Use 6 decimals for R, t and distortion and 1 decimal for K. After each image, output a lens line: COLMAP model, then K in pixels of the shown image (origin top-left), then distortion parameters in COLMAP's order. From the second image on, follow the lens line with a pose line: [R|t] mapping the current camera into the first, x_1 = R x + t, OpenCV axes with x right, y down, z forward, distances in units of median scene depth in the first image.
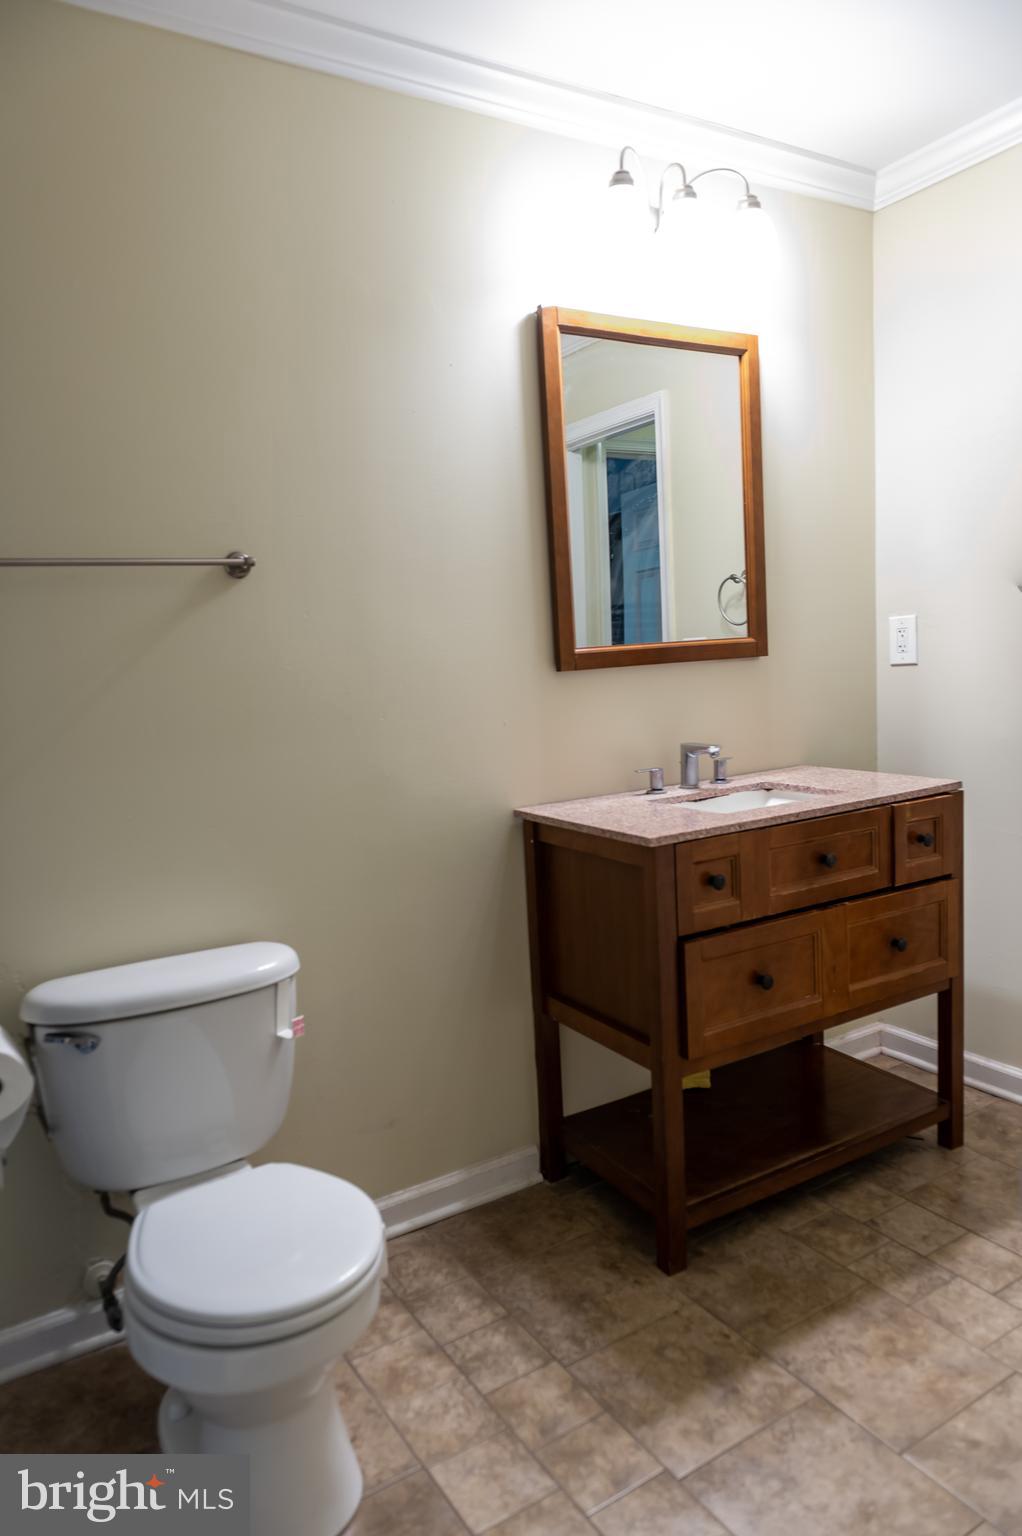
lens RADIAL K [[1032.9, 0, 509.8], [0, 1032.9, 770.6], [0, 0, 1]] dist [0.006916, -0.005325]
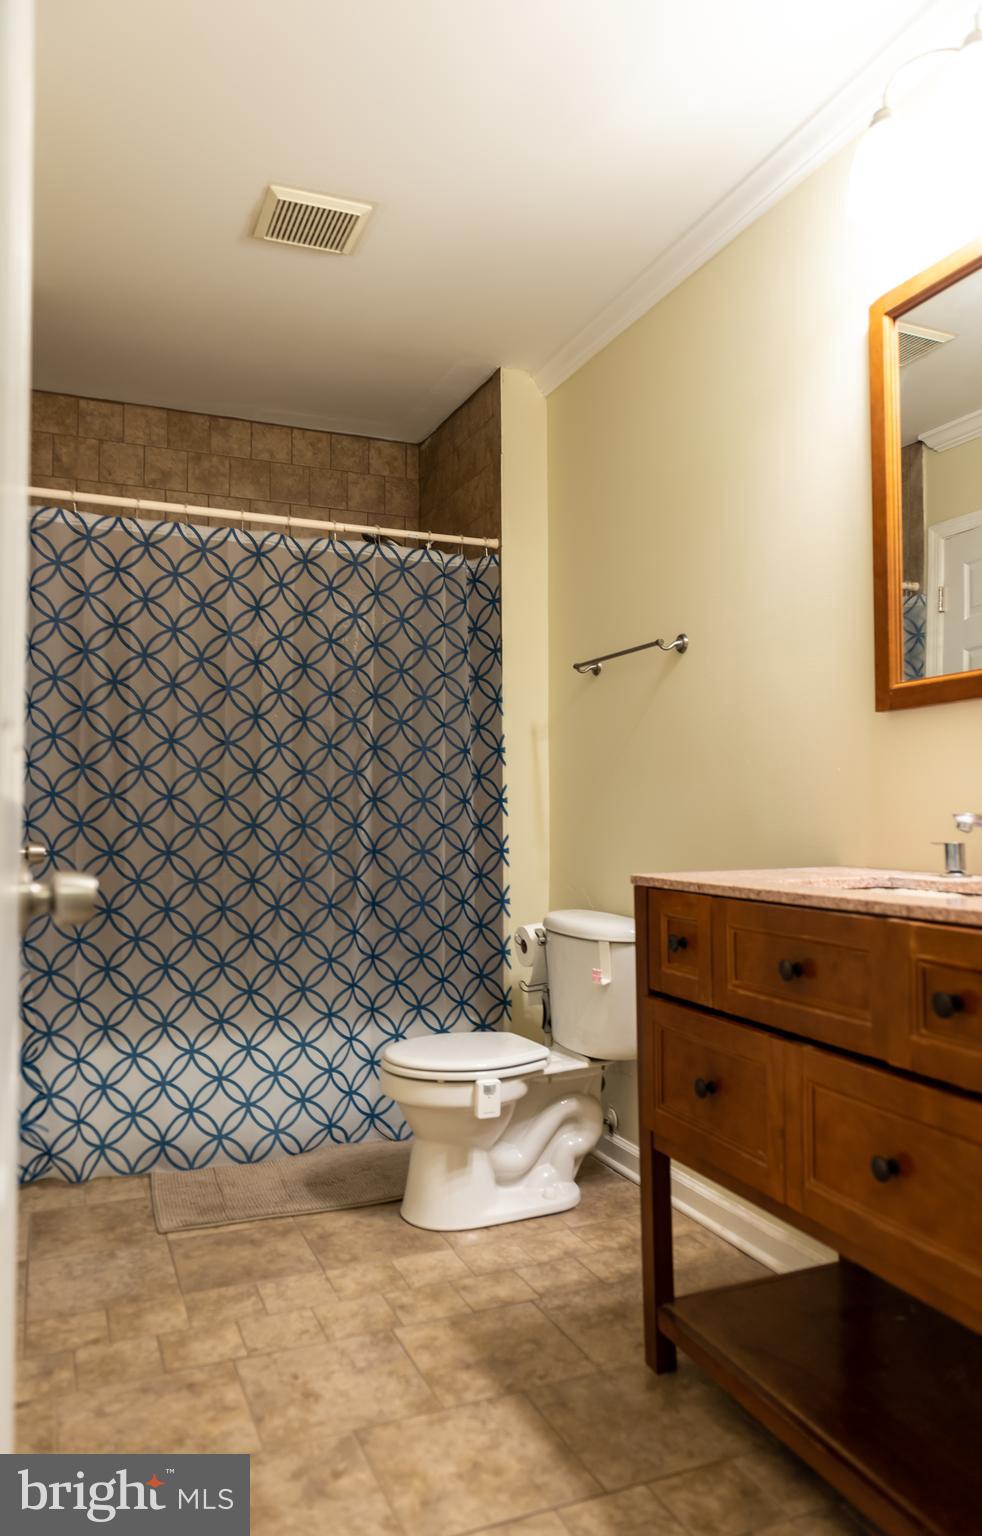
lens RADIAL K [[1059.6, 0, 490.1], [0, 1059.6, 766.6], [0, 0, 1]] dist [0.003985, 0.000810]
pose [[-0.169336, 0.008953, -0.985518, 1.210138], [-0.098339, 0.994815, 0.025934, -0.054784], [0.980640, 0.101306, -0.167578, 1.061965]]
